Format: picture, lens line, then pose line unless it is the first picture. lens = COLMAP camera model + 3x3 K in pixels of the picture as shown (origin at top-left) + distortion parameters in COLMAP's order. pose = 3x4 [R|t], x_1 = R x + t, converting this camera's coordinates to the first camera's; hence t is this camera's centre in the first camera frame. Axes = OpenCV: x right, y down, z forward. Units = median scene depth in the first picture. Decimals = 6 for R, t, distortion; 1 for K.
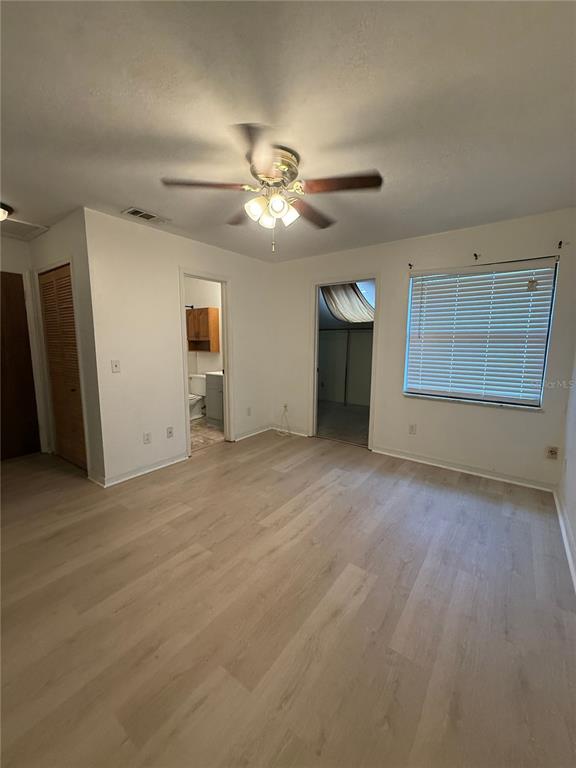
lens RADIAL K [[309.4, 0, 287.0], [0, 309.4, 382.2], [0, 0, 1]] dist [0.003639, 0.000480]
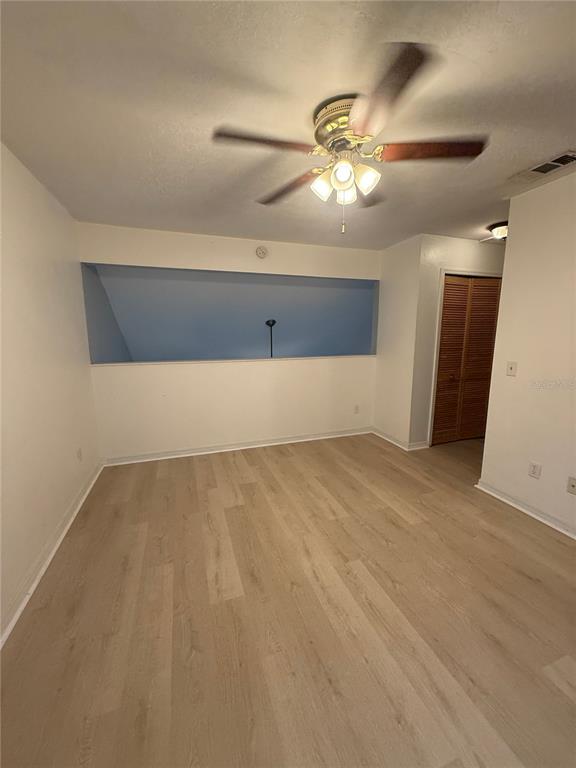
lens RADIAL K [[309.4, 0, 289.8], [0, 309.4, 381.5], [0, 0, 1]] dist [0.003639, 0.000480]
pose [[-0.559612, 0.128796, -0.818686, 0.589669], [-0.113177, 0.966719, 0.229447, -0.167617], [0.820990, 0.221058, -0.526411, 1.096078]]
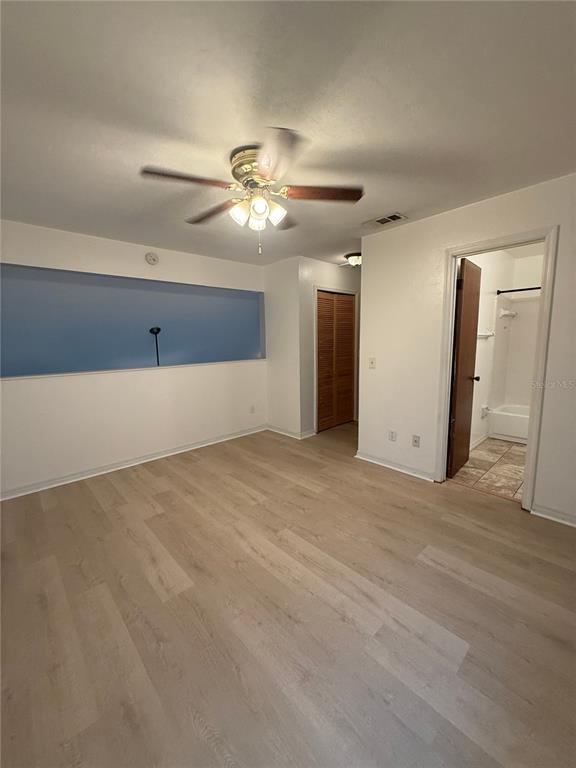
lens RADIAL K [[309.4, 0, 289.2], [0, 309.4, 380.6], [0, 0, 1]] dist [0.003639, 0.000480]
pose [[-0.180290, 0.130649, -0.974898, 0.746971], [-0.116695, 0.981298, 0.153088, -0.147144], [0.976667, 0.141366, -0.161672, 1.024130]]
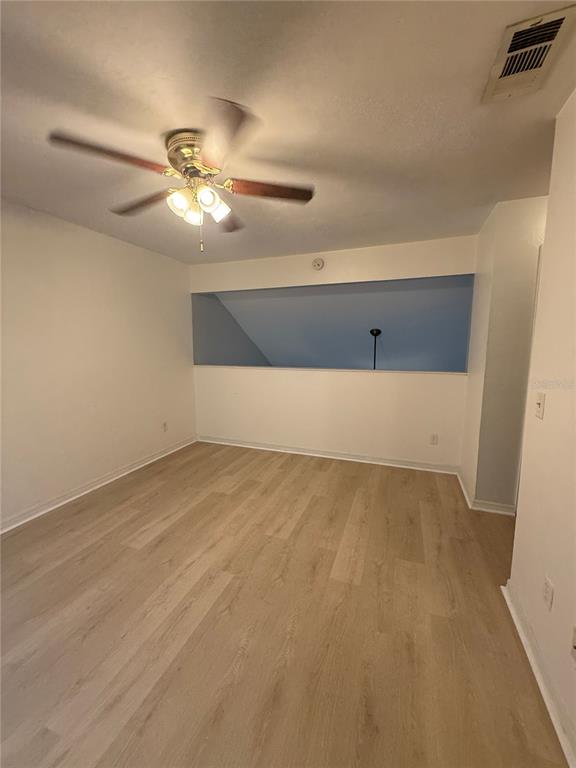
lens RADIAL K [[309.4, 0, 287.1], [0, 309.4, 380.3], [0, 0, 1]] dist [0.003639, 0.000480]
pose [[-0.960935, 0.031809, -0.274939, -0.016522], [-0.039968, 0.967014, 0.251569, -0.232982], [0.273872, 0.252731, -0.927966, 1.546720]]
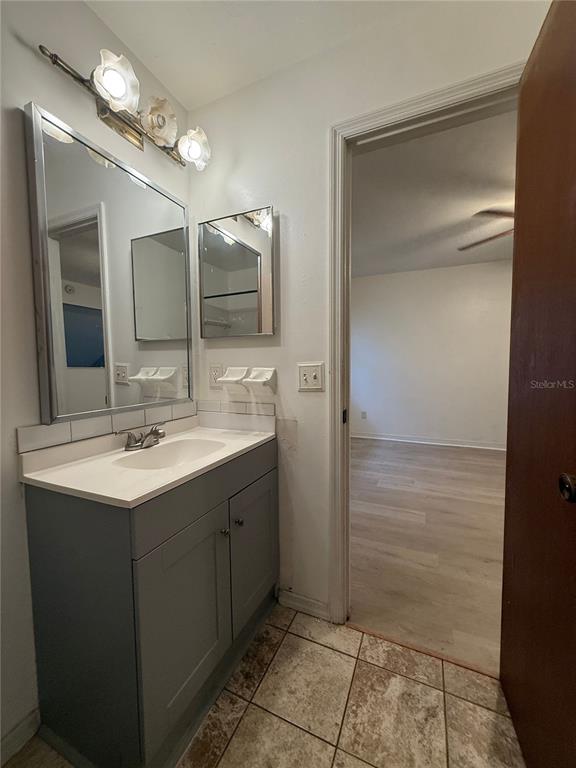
lens RADIAL K [[309.4, 0, 290.4], [0, 309.4, 381.6], [0, 0, 1]] dist [0.003639, 0.000480]
pose [[-0.225640, -0.061603, 0.972261, -0.821527], [0.145615, 0.984655, 0.096183, -0.176159], [-0.963267, 0.163279, -0.213208, 1.810939]]
